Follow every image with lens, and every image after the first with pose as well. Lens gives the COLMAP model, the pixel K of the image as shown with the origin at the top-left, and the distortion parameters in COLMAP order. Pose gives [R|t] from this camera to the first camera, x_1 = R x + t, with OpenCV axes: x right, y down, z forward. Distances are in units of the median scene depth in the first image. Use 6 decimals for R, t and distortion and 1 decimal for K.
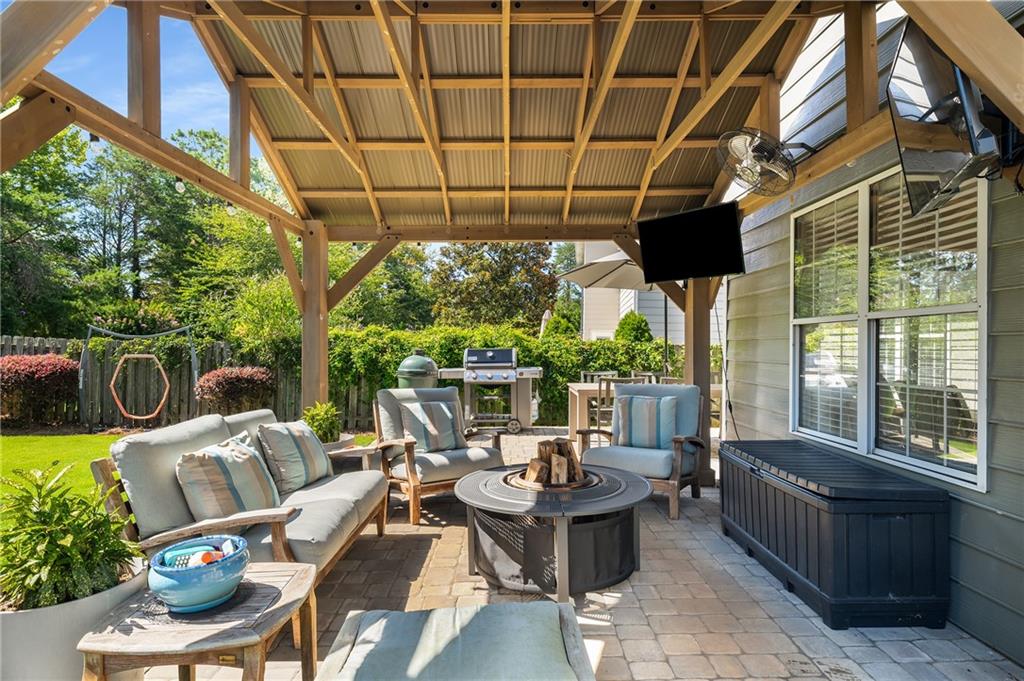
lens RADIAL K [[557.9, 0, 512.0], [0, 557.9, 340.5], [0, 0, 1]] dist [0.003866, 0.000336]
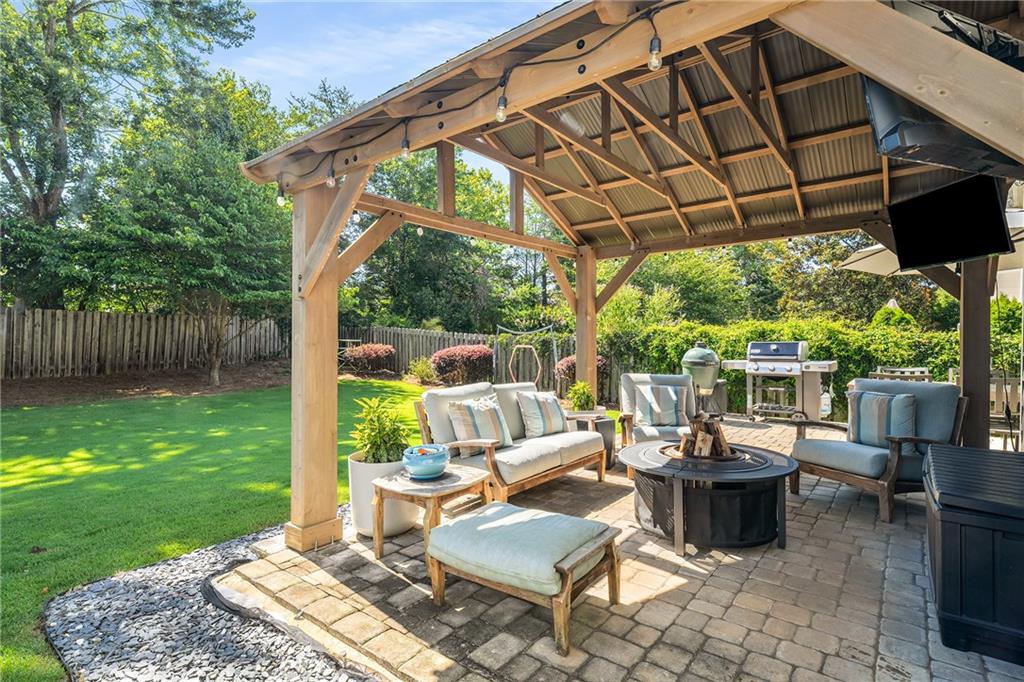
lens RADIAL K [[496.4, 0, 512.0], [0, 496.4, 341.0], [0, 0, 1]] dist [-0.000367, 0.000308]
pose [[0.778661, 0.001301, -0.627443, 0.249896], [0.007315, 0.999911, 0.011152, -0.001132], [0.627402, -0.013273, 0.778582, -0.038835]]
